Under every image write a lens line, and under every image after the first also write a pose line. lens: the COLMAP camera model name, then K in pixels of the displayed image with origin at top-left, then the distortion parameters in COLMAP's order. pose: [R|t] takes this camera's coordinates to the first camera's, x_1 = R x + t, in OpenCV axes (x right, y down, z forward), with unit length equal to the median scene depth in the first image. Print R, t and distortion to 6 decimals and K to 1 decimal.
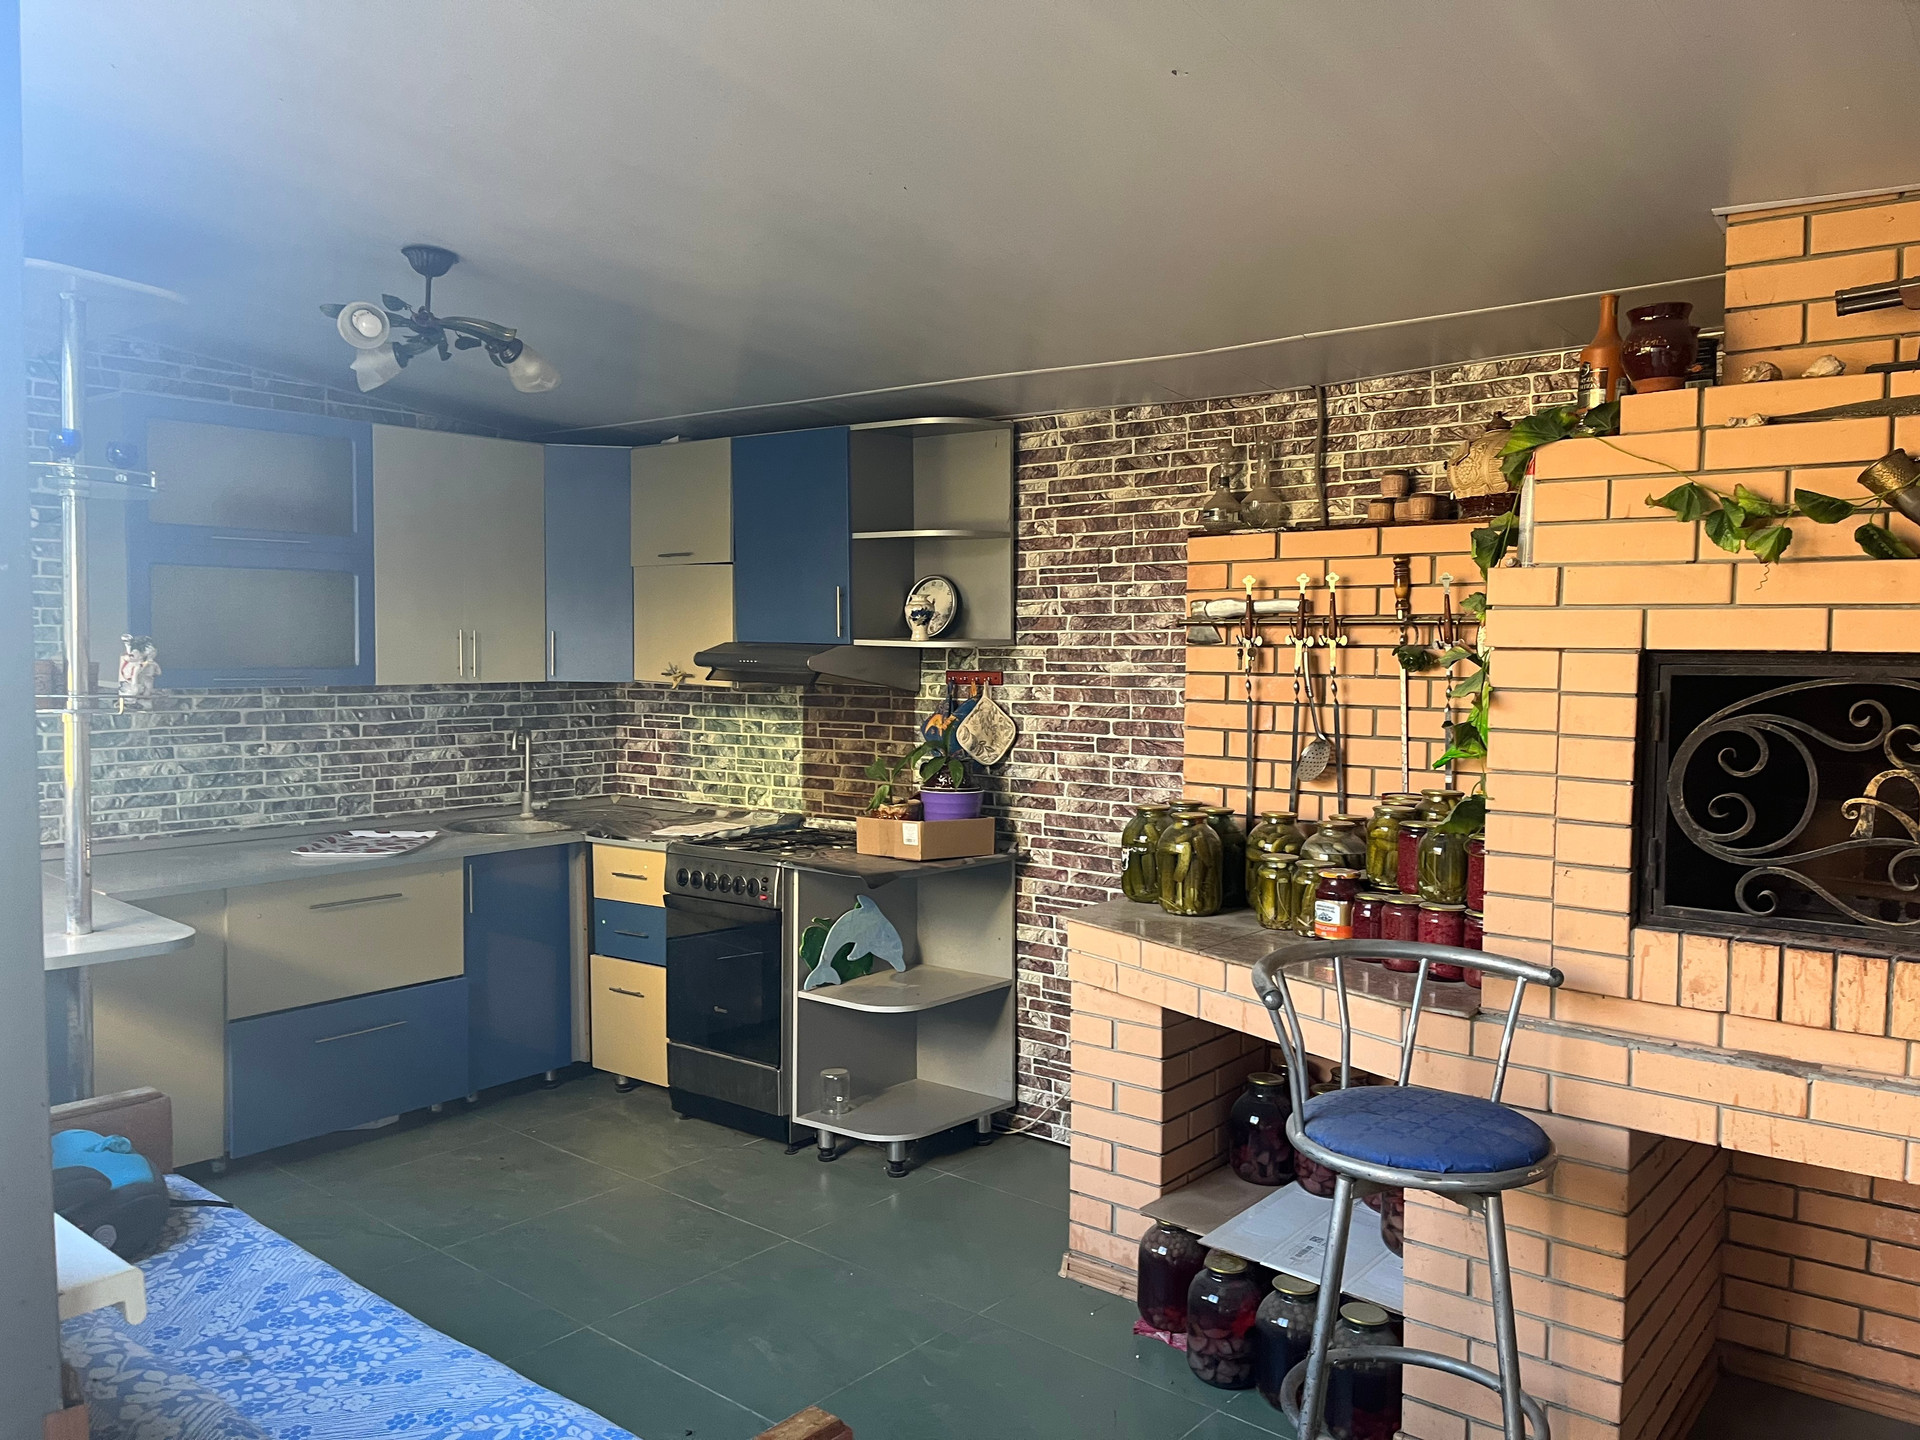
lens RADIAL K [[1422.5, 0, 945.7], [0, 1422.5, 716.7], [0, 0, 1]] dist [0.043122, -0.074789]
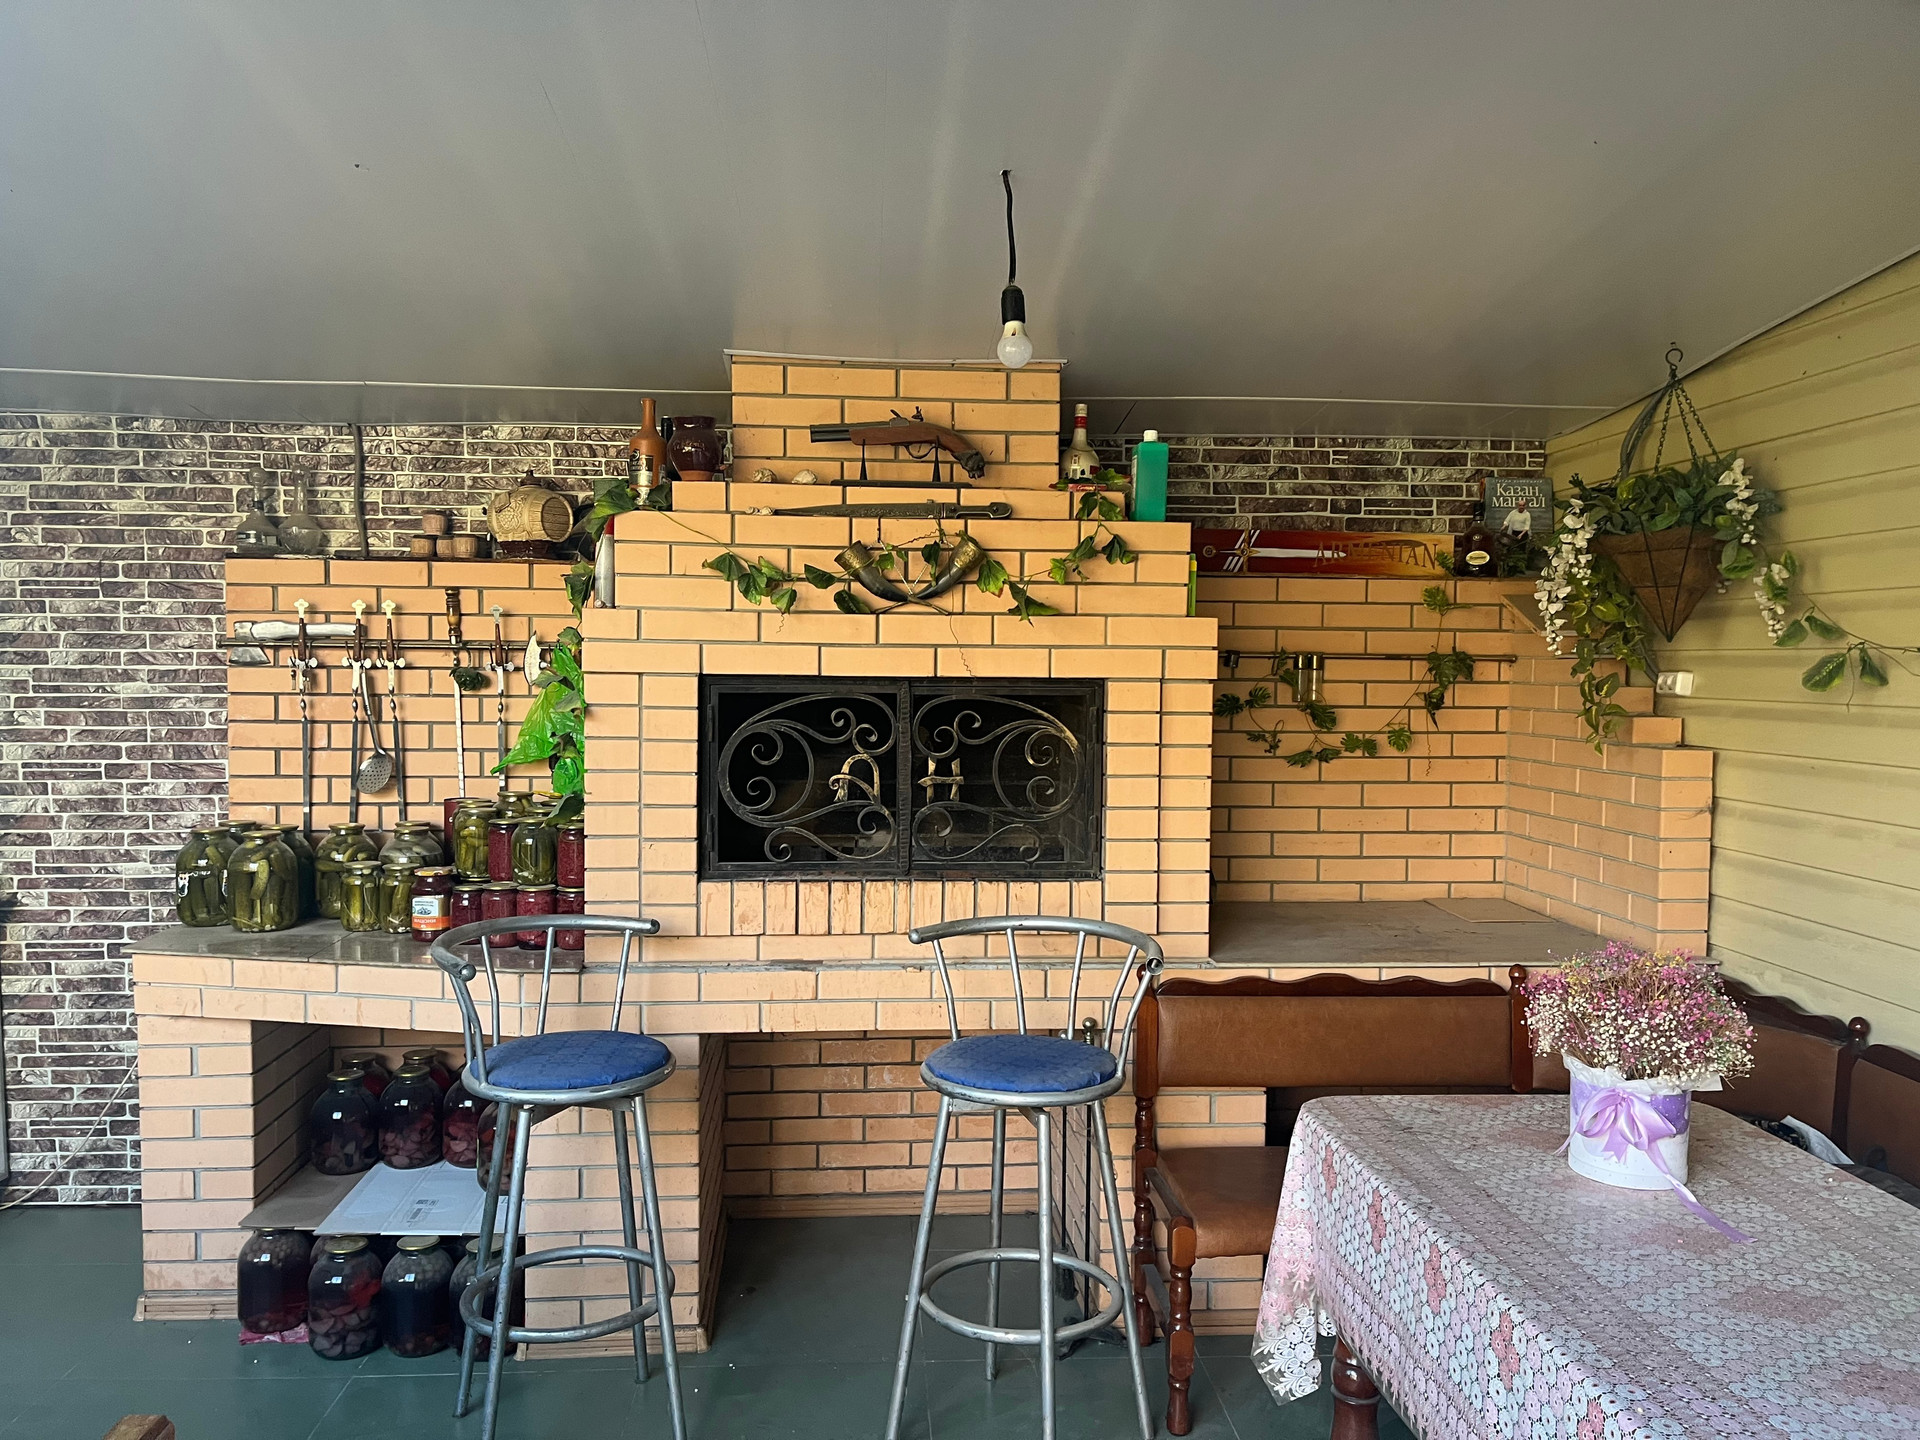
lens RADIAL K [[1422.5, 0, 961.2], [0, 1422.5, 713.0], [0, 0, 1]] dist [0.043122, -0.074789]
pose [[0.705489, -0.022790, 0.708355, -0.230656], [0.030699, 0.999527, 0.001583, -0.003827], [-0.708056, 0.020629, 0.705855, -0.093527]]
